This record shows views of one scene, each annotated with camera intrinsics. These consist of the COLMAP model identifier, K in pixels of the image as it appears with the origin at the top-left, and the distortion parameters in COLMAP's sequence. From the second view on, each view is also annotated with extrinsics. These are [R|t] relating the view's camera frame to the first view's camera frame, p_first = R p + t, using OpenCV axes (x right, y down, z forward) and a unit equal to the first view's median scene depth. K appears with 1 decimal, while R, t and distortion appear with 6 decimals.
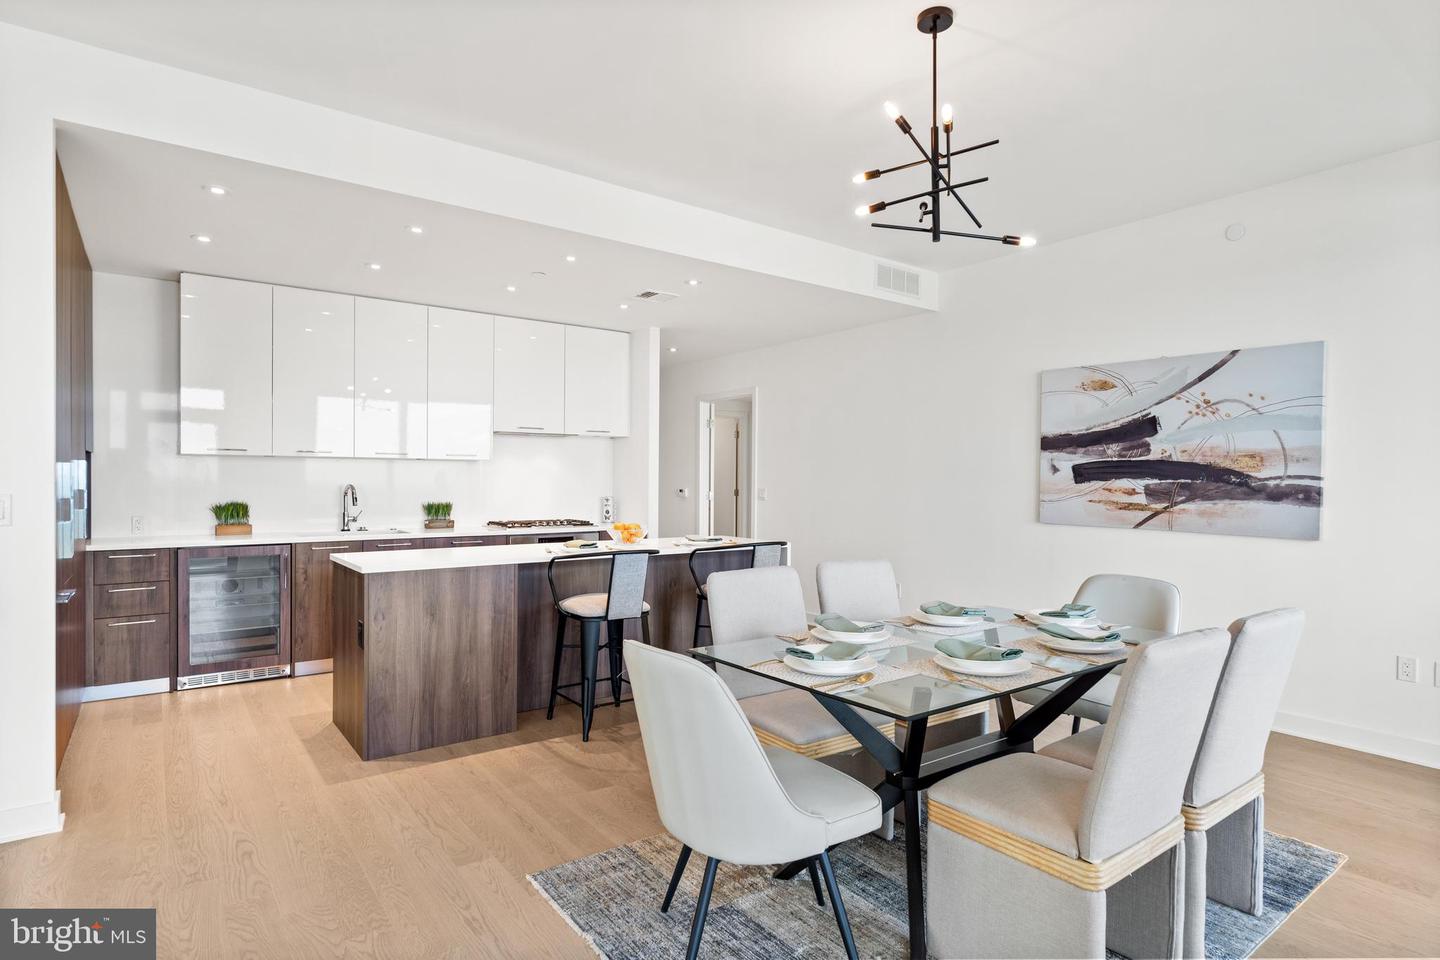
lens RADIAL K [[780.6, 0, 704.8], [0, 780.6, 474.7], [0, 0, 1]] dist [-0.002090, 0.000492]
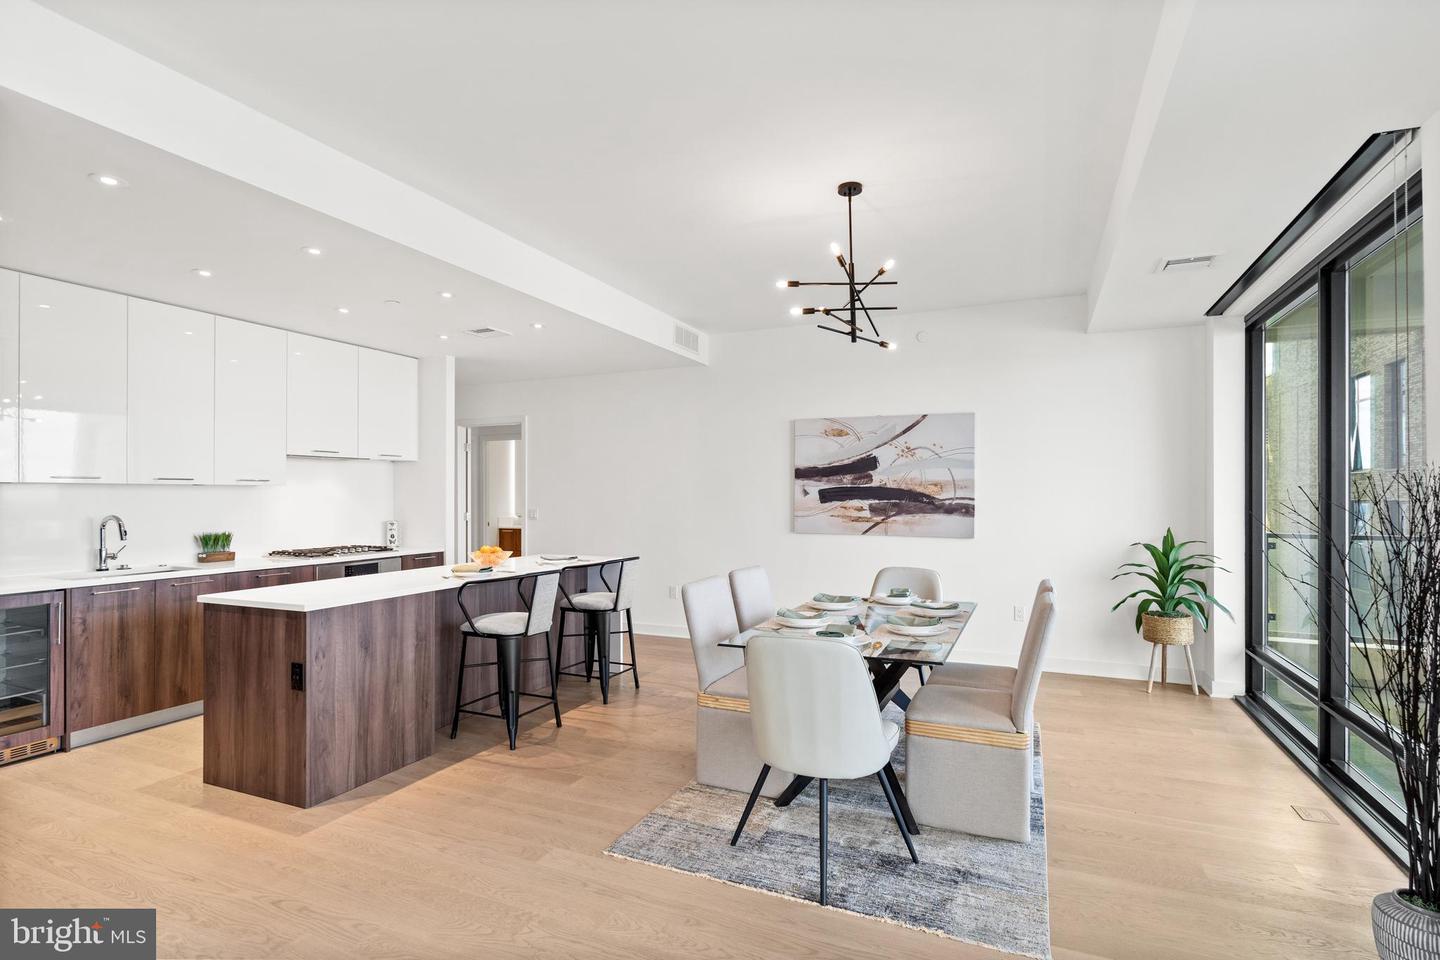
lens RADIAL K [[728.8, 0, 721.8], [0, 728.8, 481.8], [0, 0, 1]] dist [-0.001523, -0.000150]
pose [[0.864821, 0.000140, 0.502080, -0.319517], [0.004619, 0.999955, -0.008236, -0.016582], [-0.502059, 0.009442, 0.864782, -0.021505]]
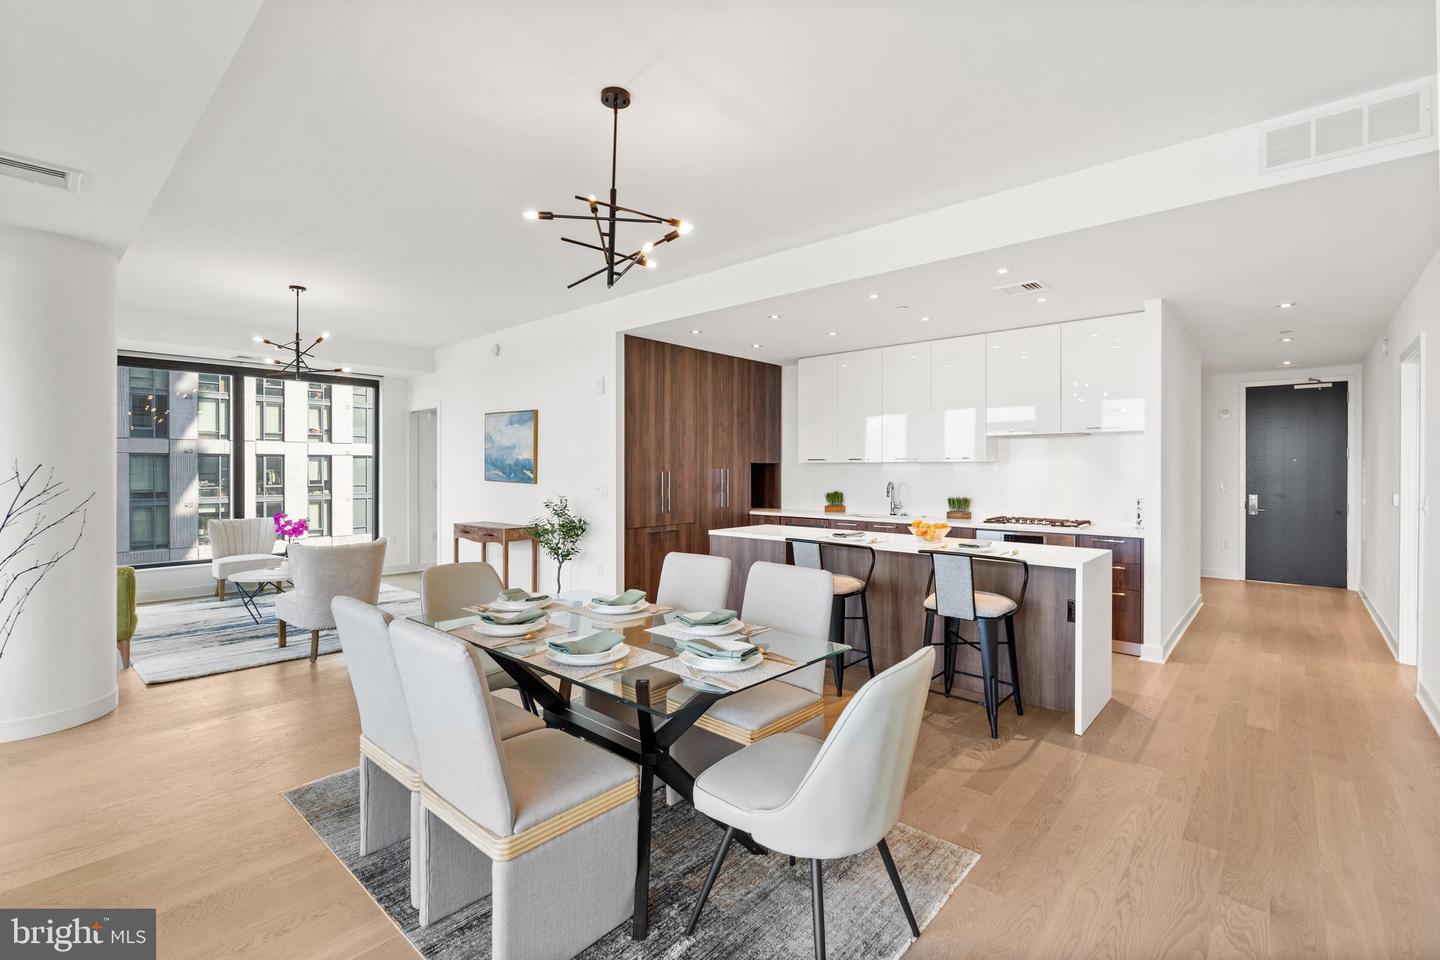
lens RADIAL K [[629.7, 0, 730.7], [0, 629.7, 472.2], [0, 0, 1]] dist [-0.002075, 0.000815]
pose [[0.216698, -0.006828, -0.976215, 0.677519], [-0.000140, 0.999975, -0.007025, 0.003541], [0.976239, 0.001659, 0.216692, 0.532874]]
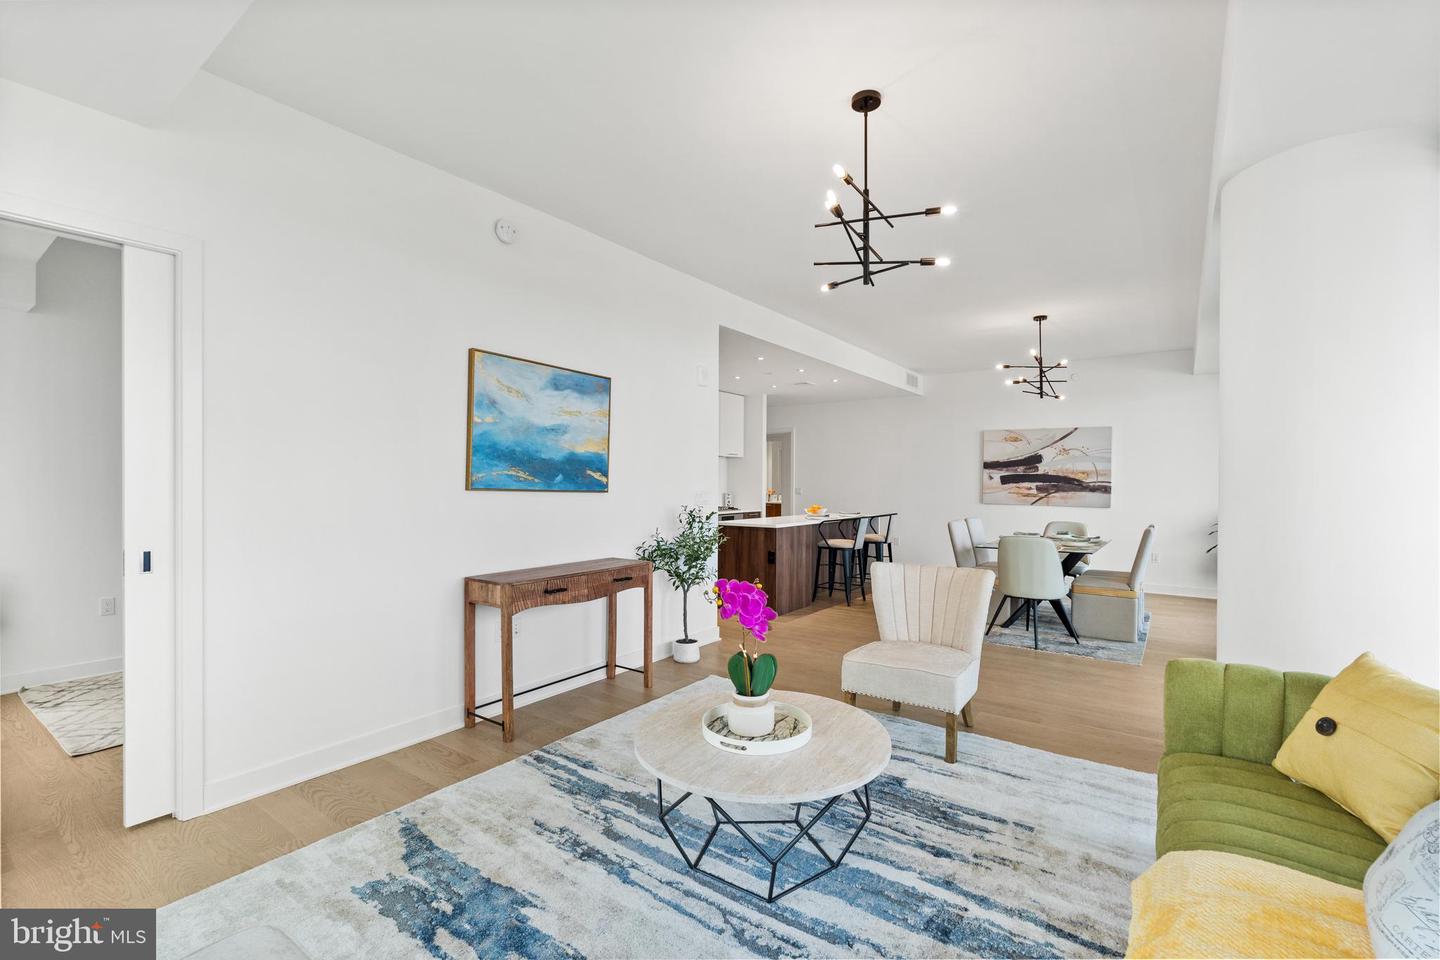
lens RADIAL K [[629.7, 0, 722.2], [0, 629.7, 479.5], [0, 0, 1]] dist [-0.002075, 0.000815]
pose [[0.955127, 0.004976, 0.296156, -0.764162], [-0.005446, 0.999985, 0.000761, 0.000306], [-0.296147, -0.002340, 0.955139, -0.416842]]
